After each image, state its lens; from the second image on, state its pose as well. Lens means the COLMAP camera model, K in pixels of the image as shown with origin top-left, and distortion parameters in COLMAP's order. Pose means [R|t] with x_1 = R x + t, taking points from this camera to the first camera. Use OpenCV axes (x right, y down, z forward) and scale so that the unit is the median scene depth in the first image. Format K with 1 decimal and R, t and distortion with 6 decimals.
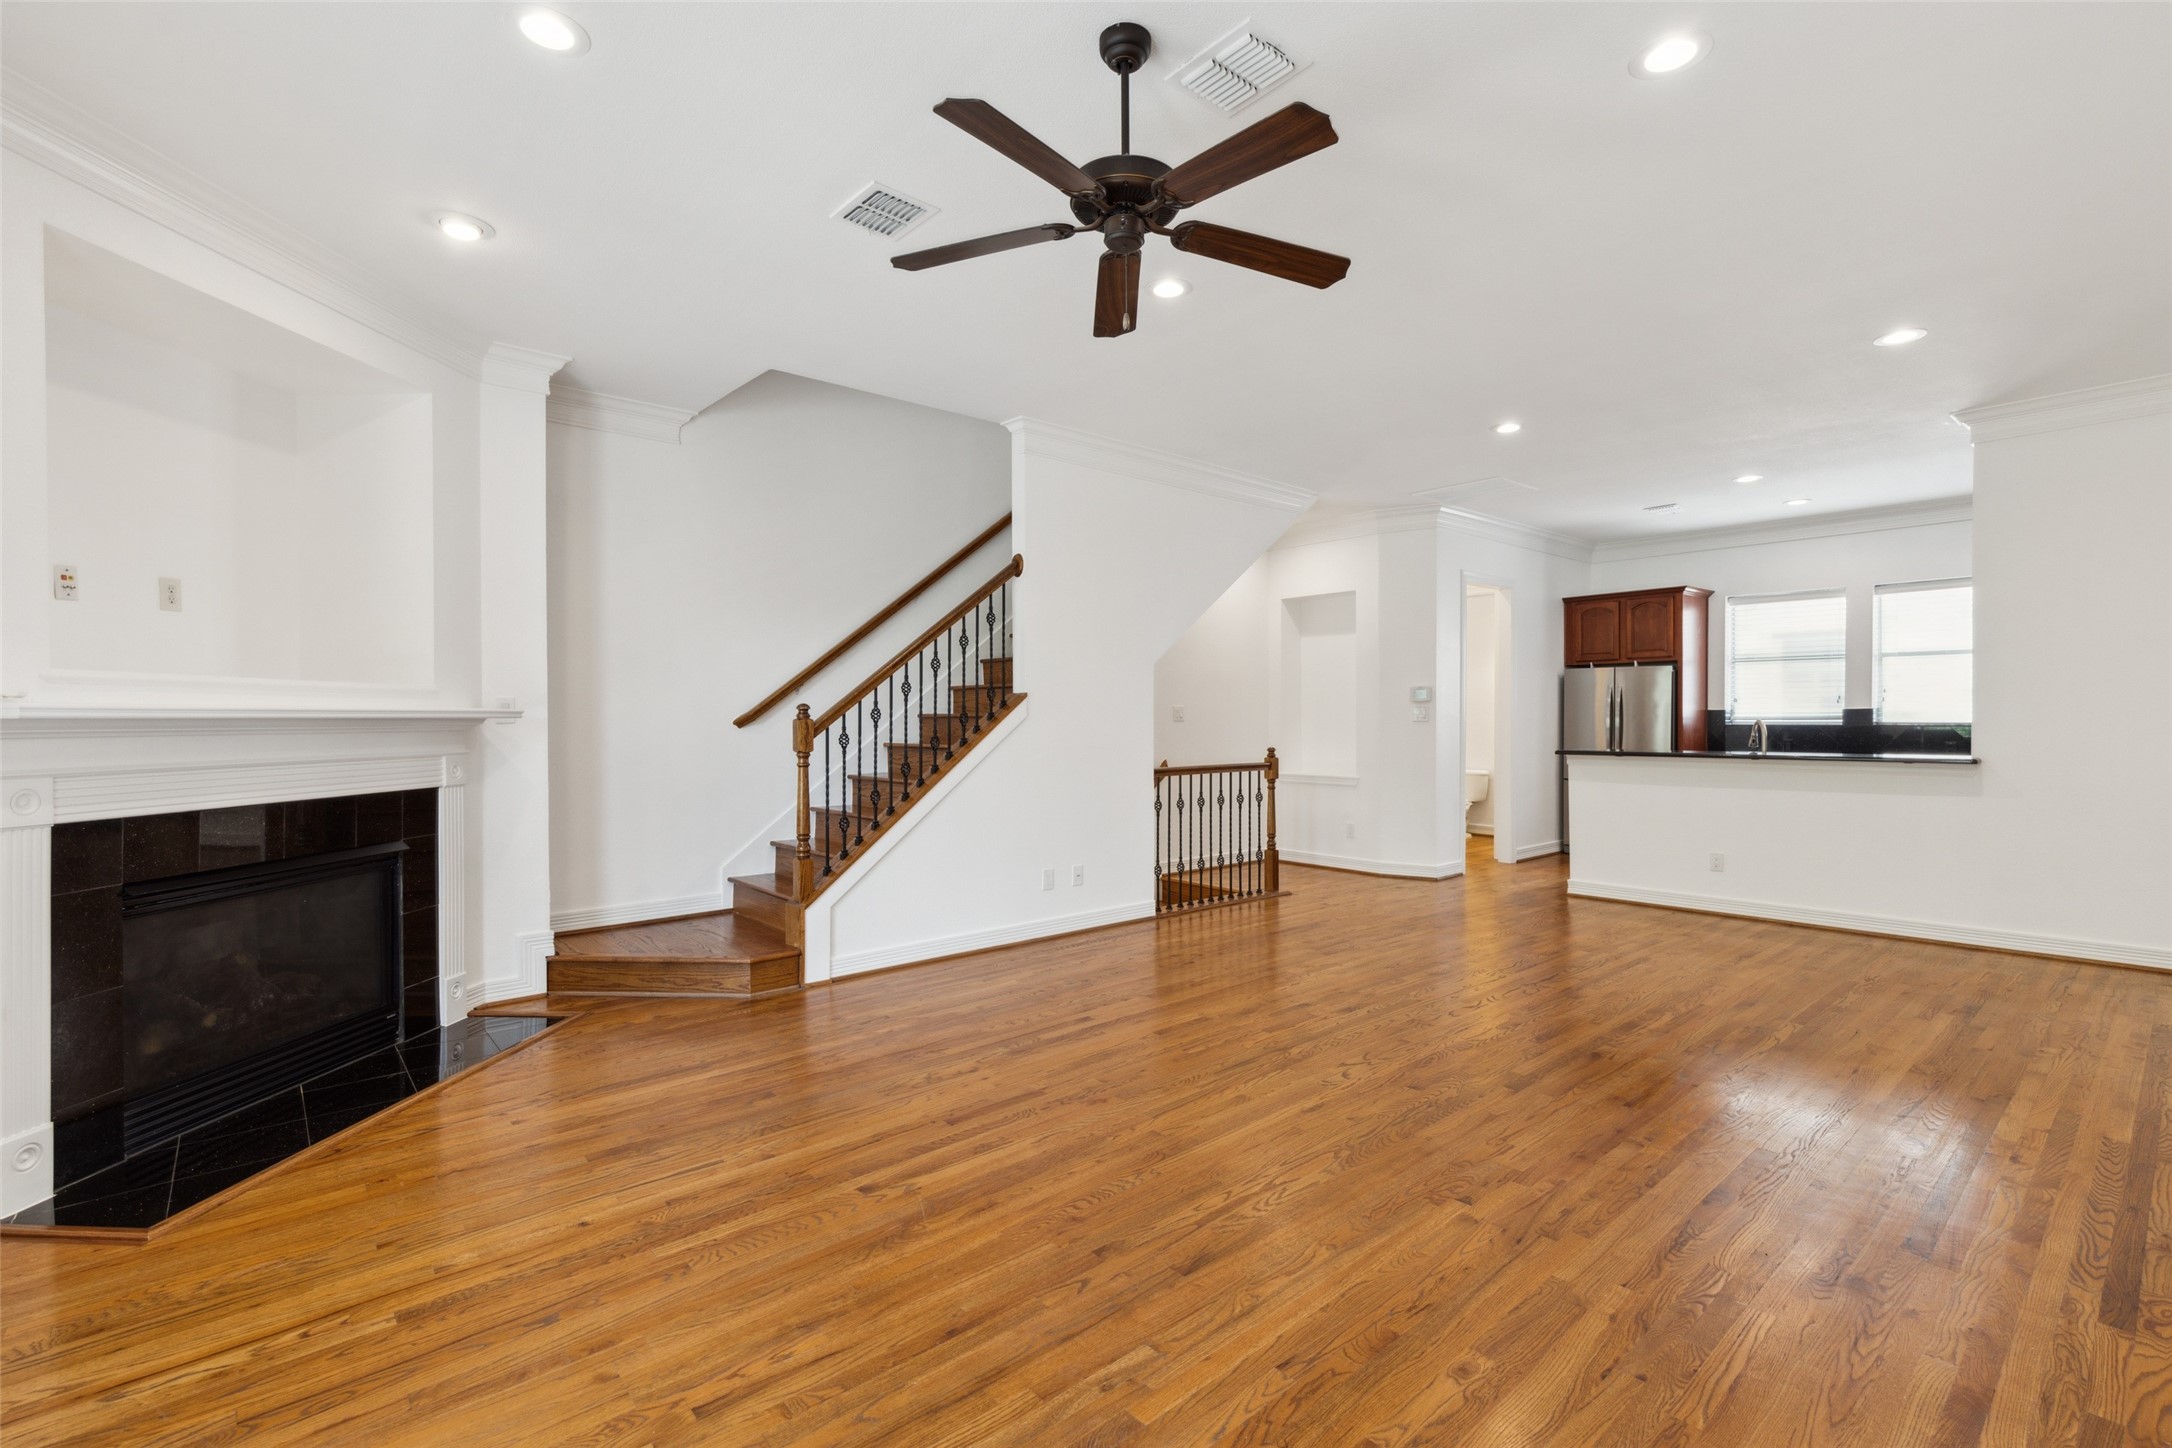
lens RADIAL K [[984.9, 0, 1102.9], [0, 984.9, 729.6], [0, 0, 1]] dist [0.000603, -0.000267]
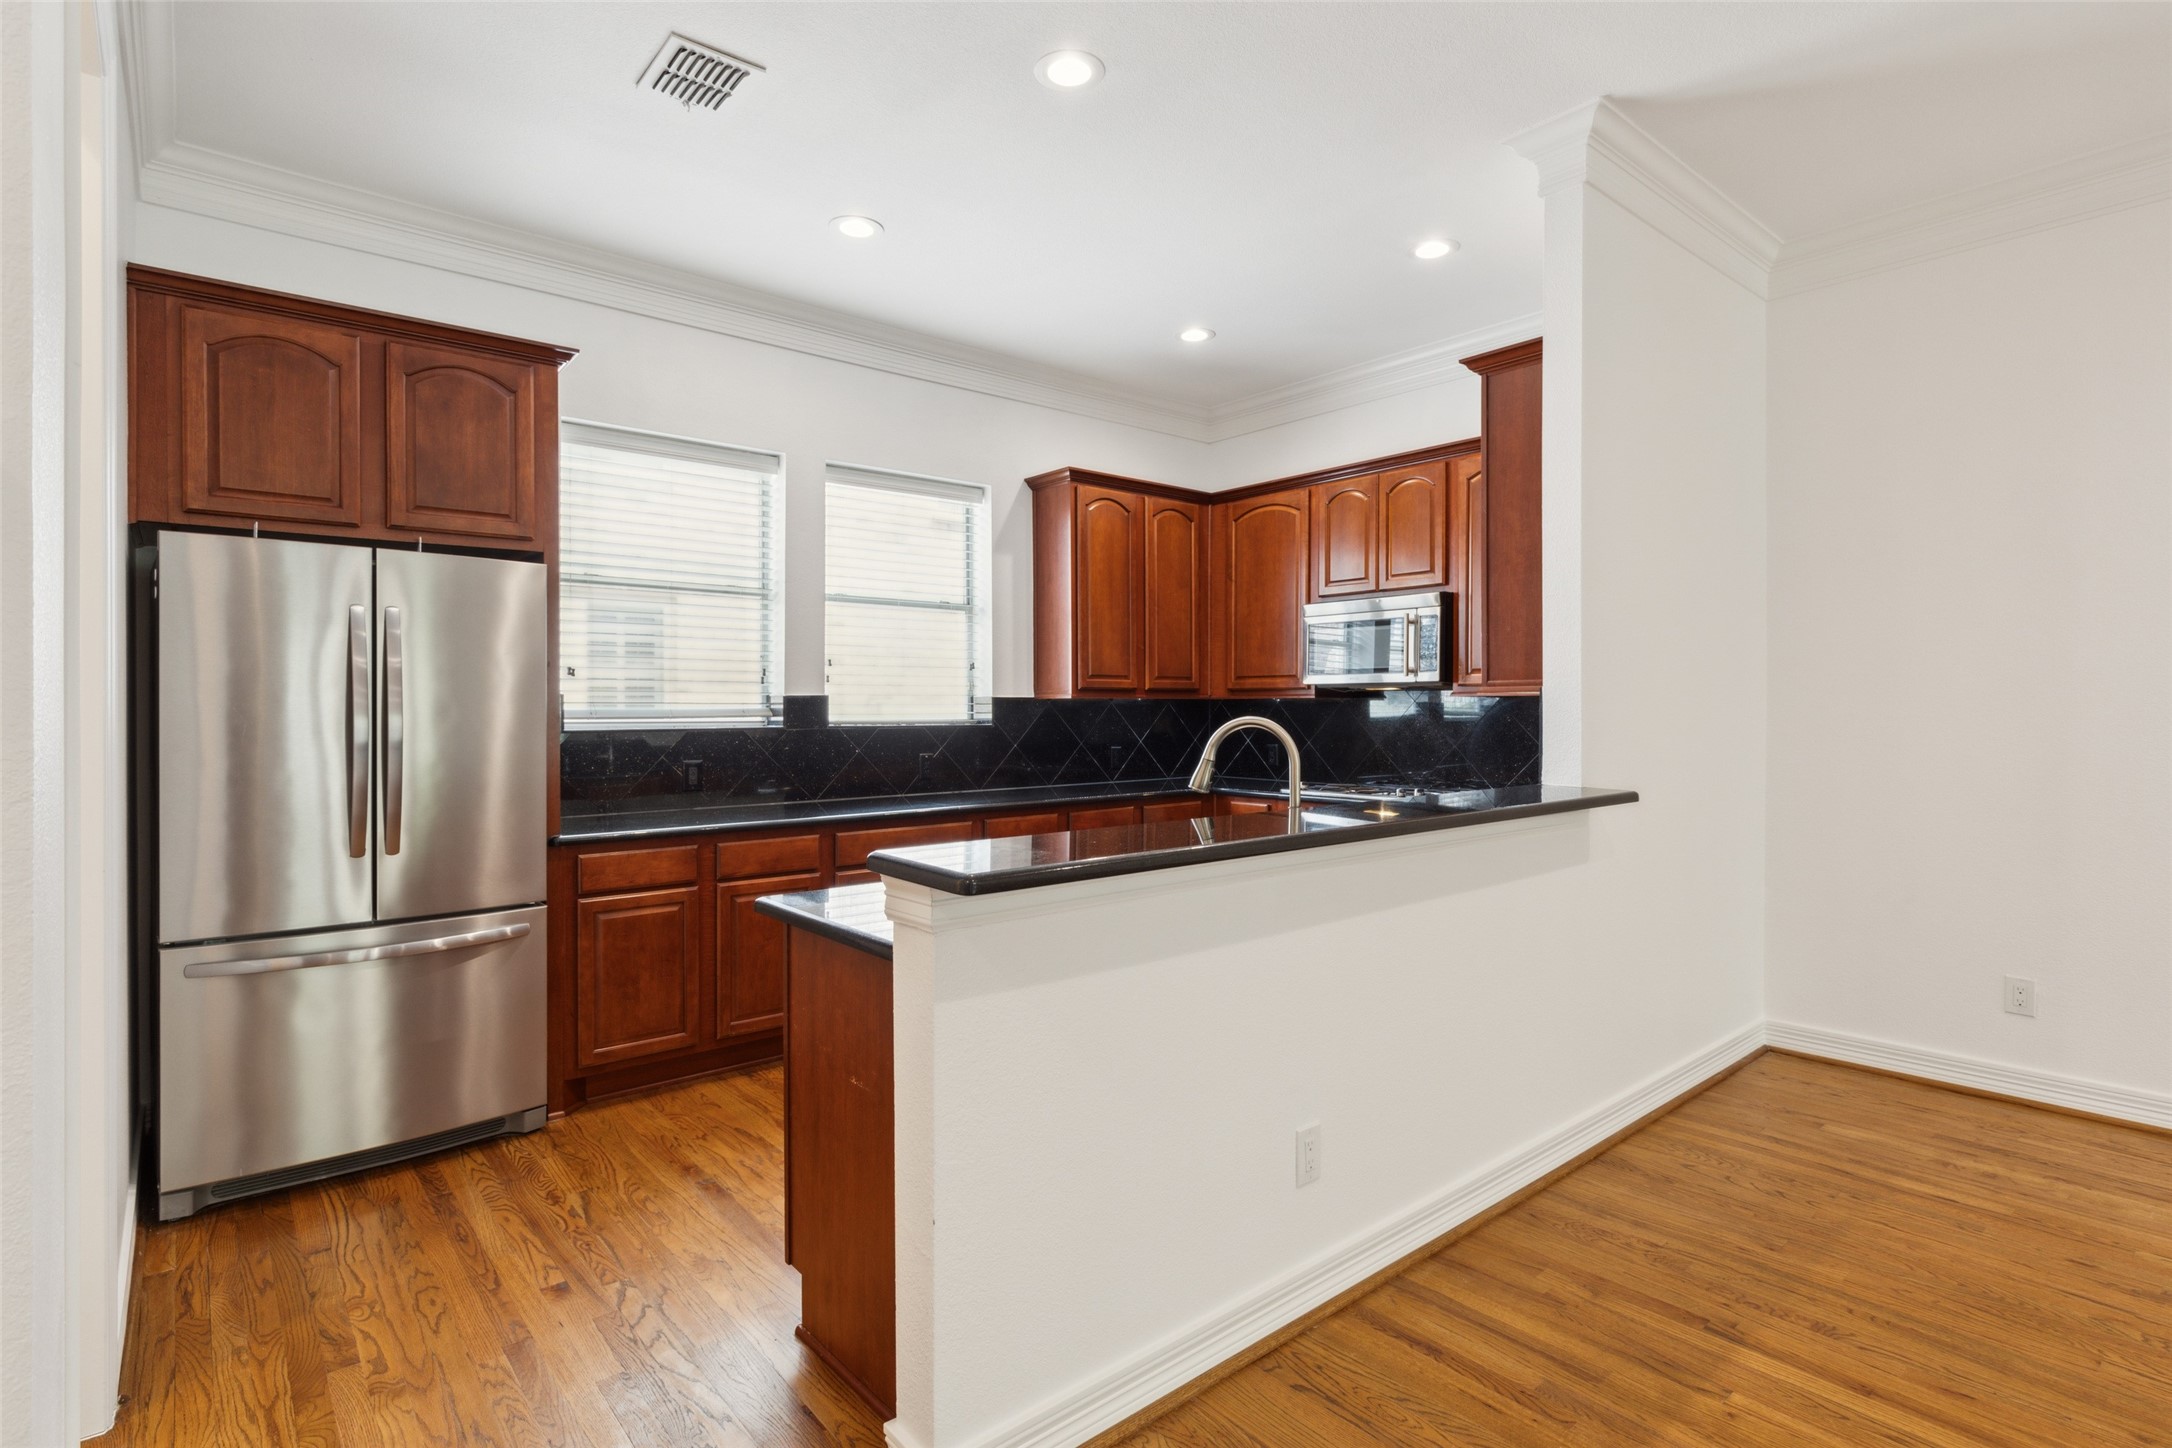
lens RADIAL K [[1091.0, 0, 1093.4], [0, 1091.0, 719.1], [0, 0, 1]] dist [-0.002268, -0.000540]
pose [[0.038530, 0.001032, 0.999257, 0.200926], [0.004566, 0.999989, -0.001209, -0.007752], [-0.999247, 0.004609, 0.038525, 0.819402]]
